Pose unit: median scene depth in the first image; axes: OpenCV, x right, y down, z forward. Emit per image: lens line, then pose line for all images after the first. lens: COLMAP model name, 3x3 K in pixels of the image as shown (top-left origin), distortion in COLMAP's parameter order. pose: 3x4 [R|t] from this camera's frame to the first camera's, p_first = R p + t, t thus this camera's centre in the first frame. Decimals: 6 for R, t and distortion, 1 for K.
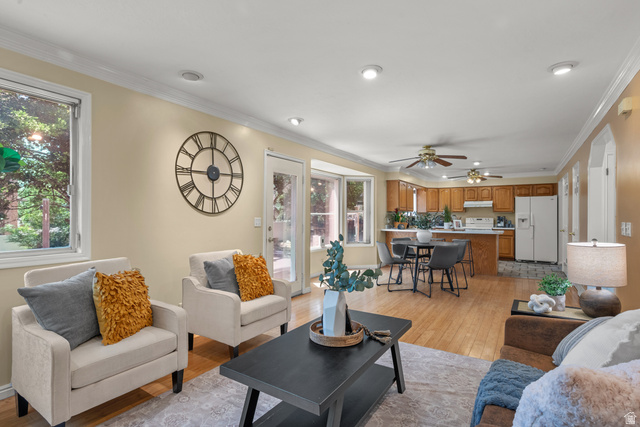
lens RADIAL K [[317.6, 0, 320.5], [0, 317.6, 216.6], [0, 0, 1]] dist [-0.000252, -0.000614]
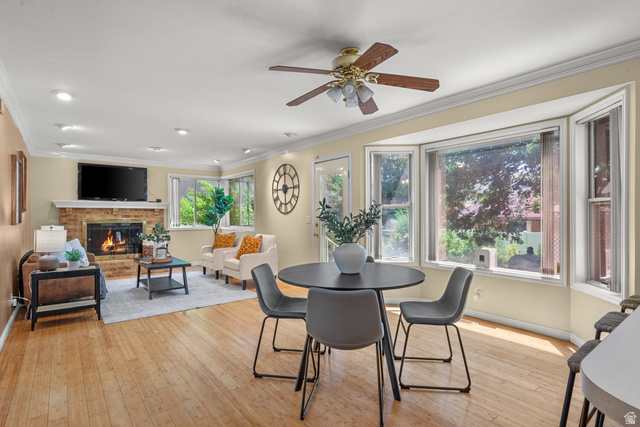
lens RADIAL K [[327.4, 0, 323.3], [0, 327.4, 217.1], [0, 0, 1]] dist [0.002800, -0.000437]
pose [[-0.318835, 0.002274, -0.947808, 0.562356], [-0.002579, 0.999991, 0.003267, 0.002264], [0.947807, 0.003486, -0.318826, 0.804915]]
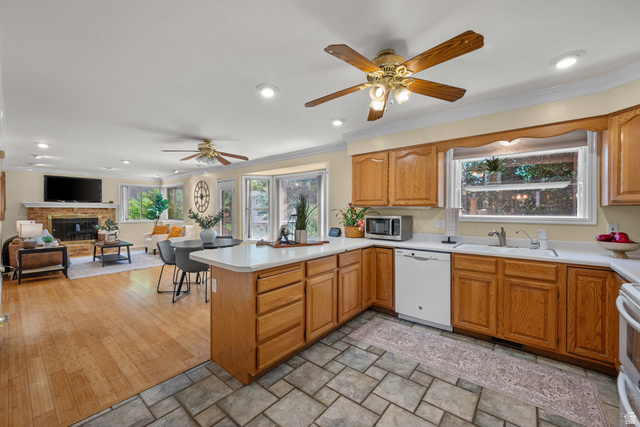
lens RADIAL K [[256.5, 0, 321.3], [0, 256.5, 212.9], [0, 0, 1]] dist [0.002896, 0.000516]
pose [[-0.118296, 0.007977, -0.992946, 0.767501], [-0.006319, 0.999941, 0.008786, -0.012076], [0.992958, 0.007314, -0.118238, 1.038436]]
